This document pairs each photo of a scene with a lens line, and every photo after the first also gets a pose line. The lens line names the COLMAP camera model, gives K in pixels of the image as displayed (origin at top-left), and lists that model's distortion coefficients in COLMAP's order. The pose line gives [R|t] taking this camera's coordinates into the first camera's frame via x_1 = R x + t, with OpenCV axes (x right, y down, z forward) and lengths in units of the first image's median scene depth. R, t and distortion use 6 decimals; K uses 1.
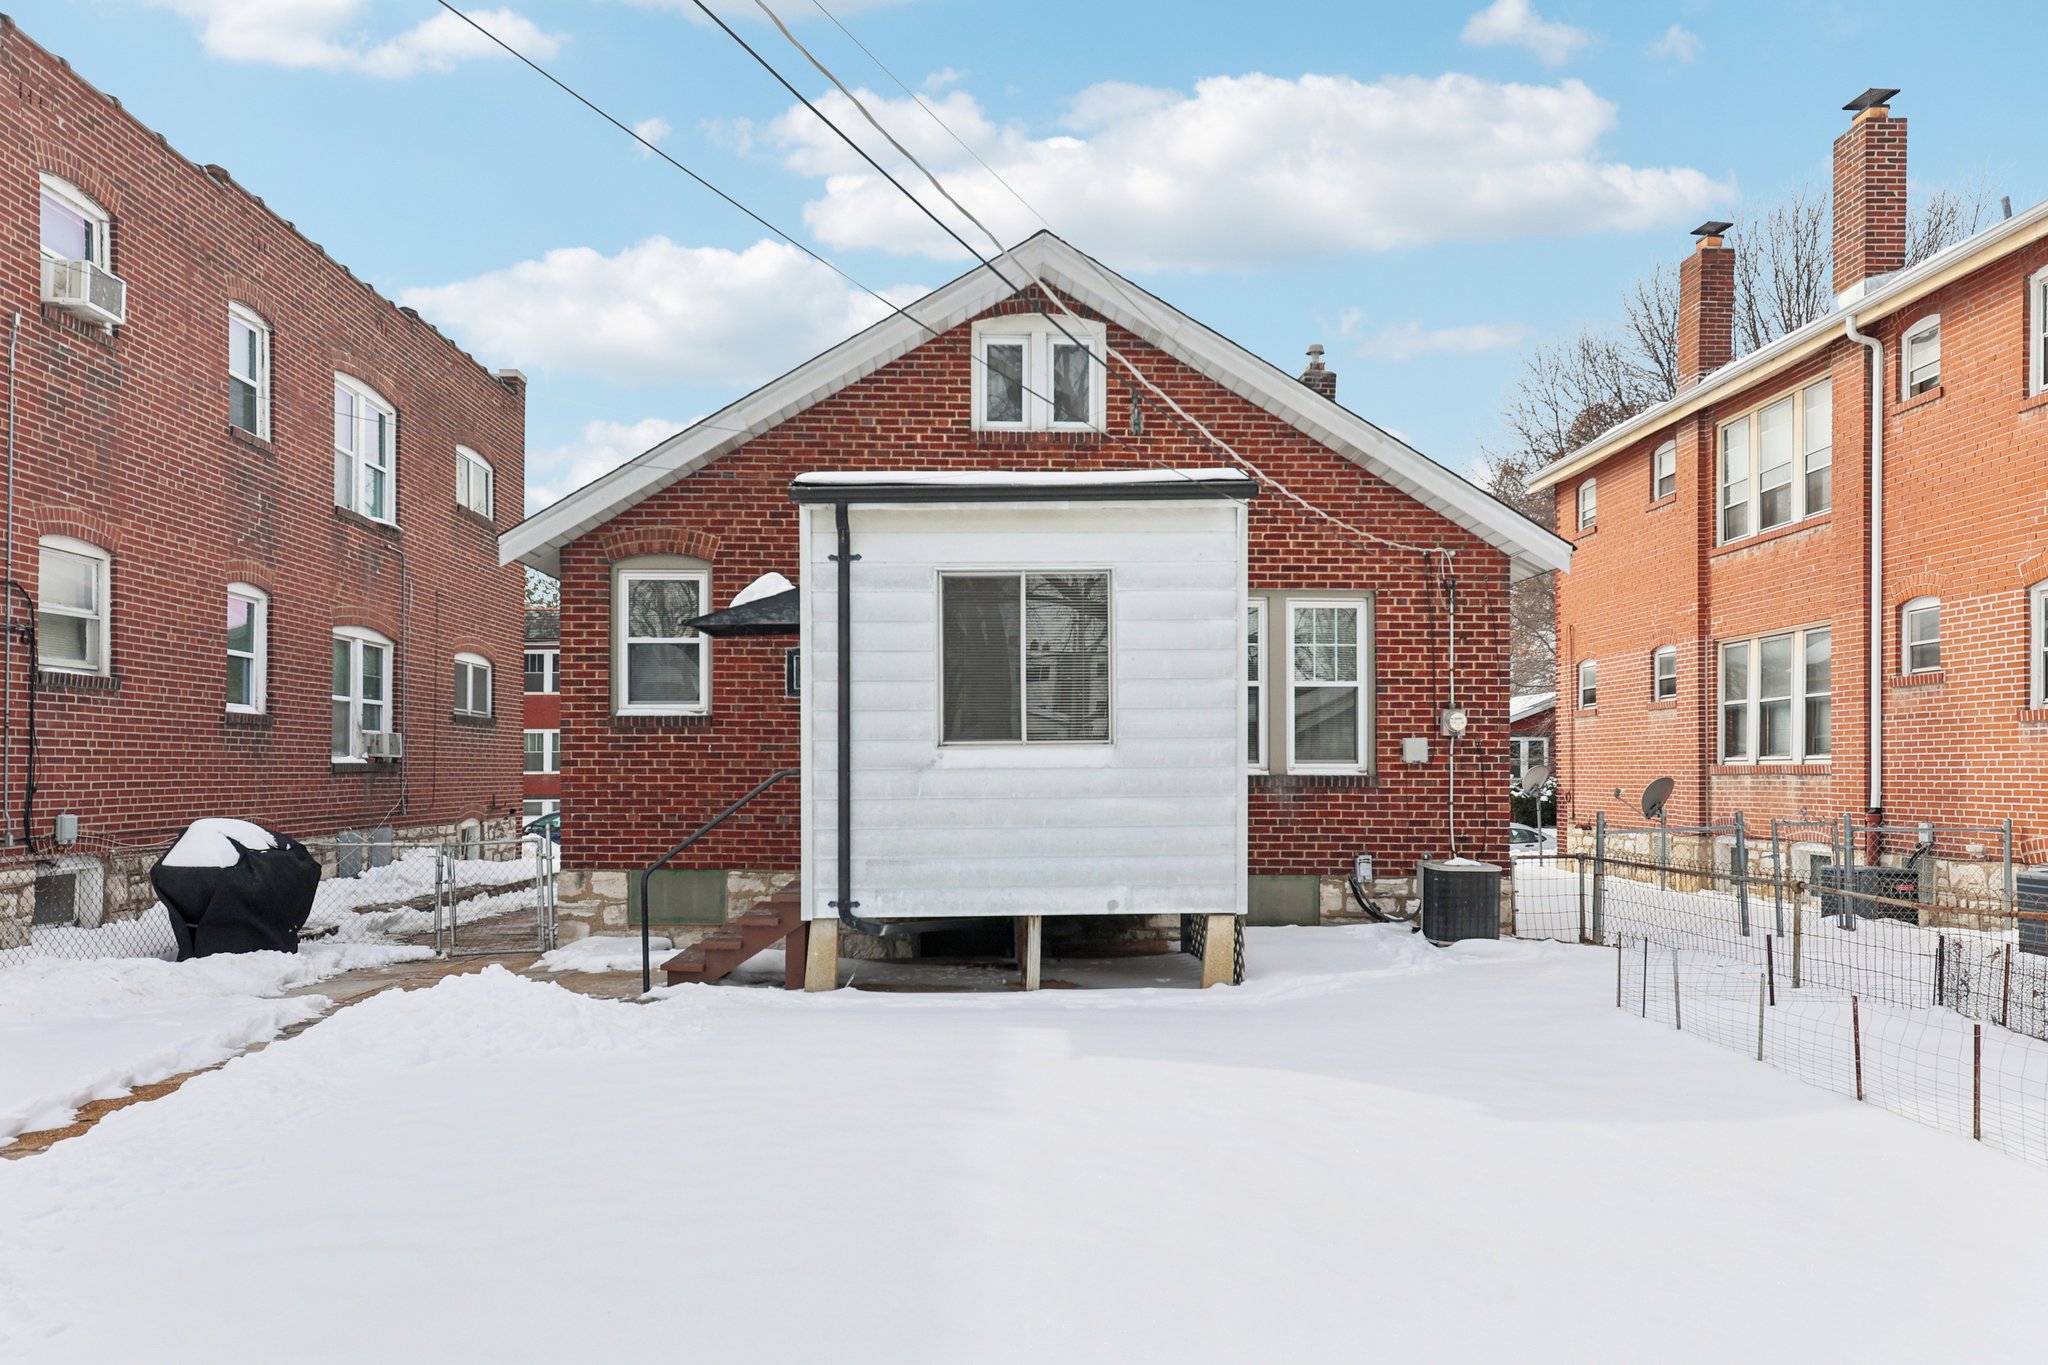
lens RADIAL K [[1394.8, 0, 1027.5], [0, 1394.8, 771.7], [0, 0, 1]] dist [0.025341, -0.000316]
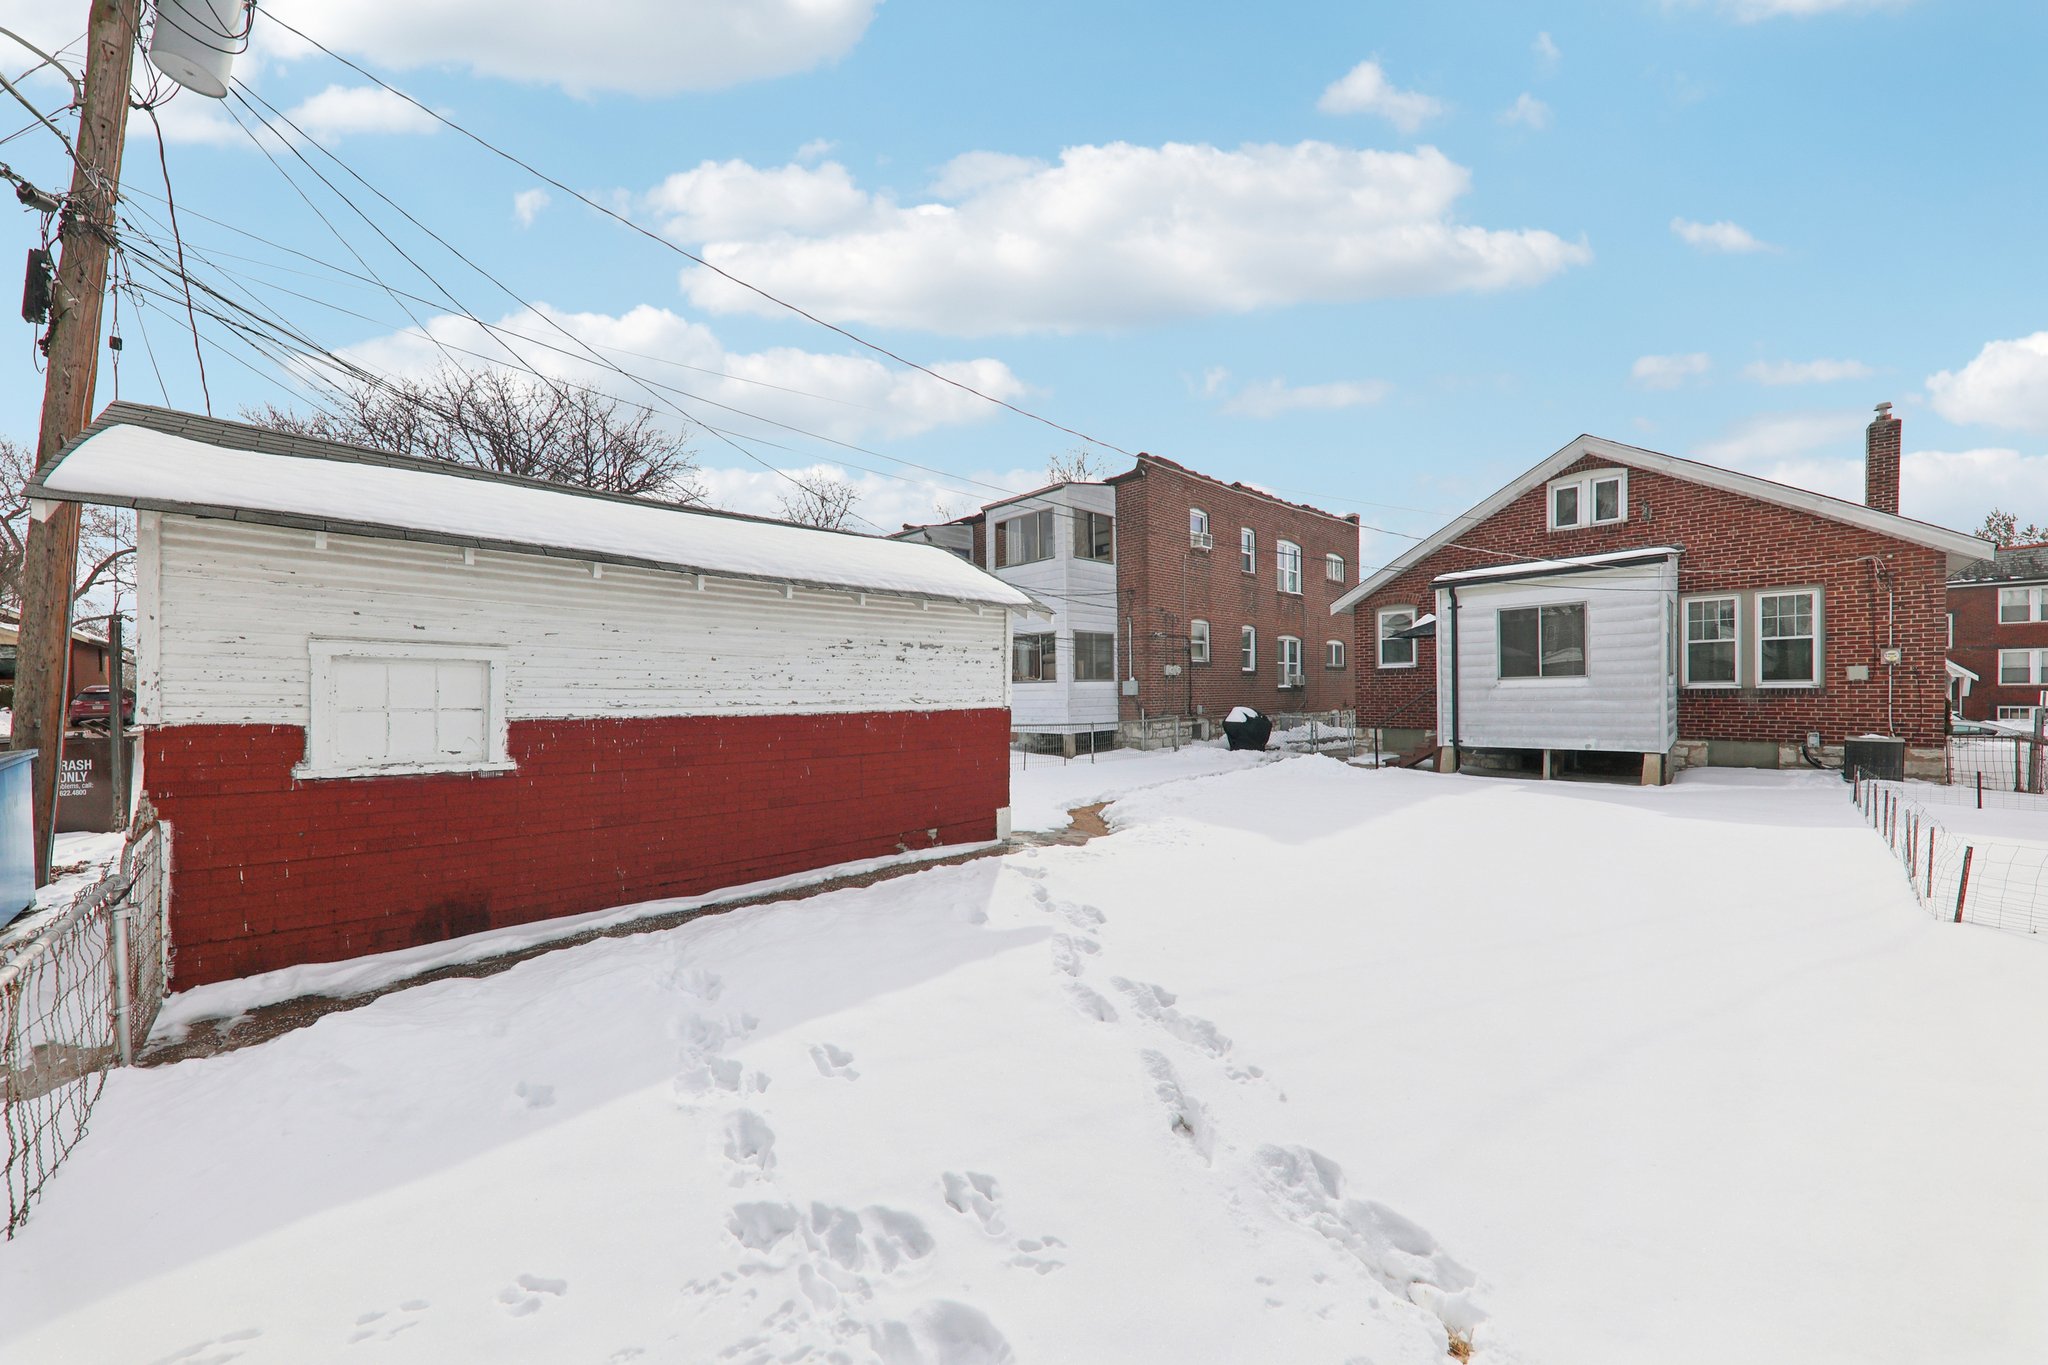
lens RADIAL K [[719.7, 0, 1024.0], [0, 719.7, 682.5], [0, 0, 1]] dist [-0.010133, -0.000063]
pose [[0.687335, -0.018171, -0.726113, 0.238436], [0.011929, 0.999835, -0.013730, -0.004432], [0.726243, 0.000775, 0.687438, -0.419195]]
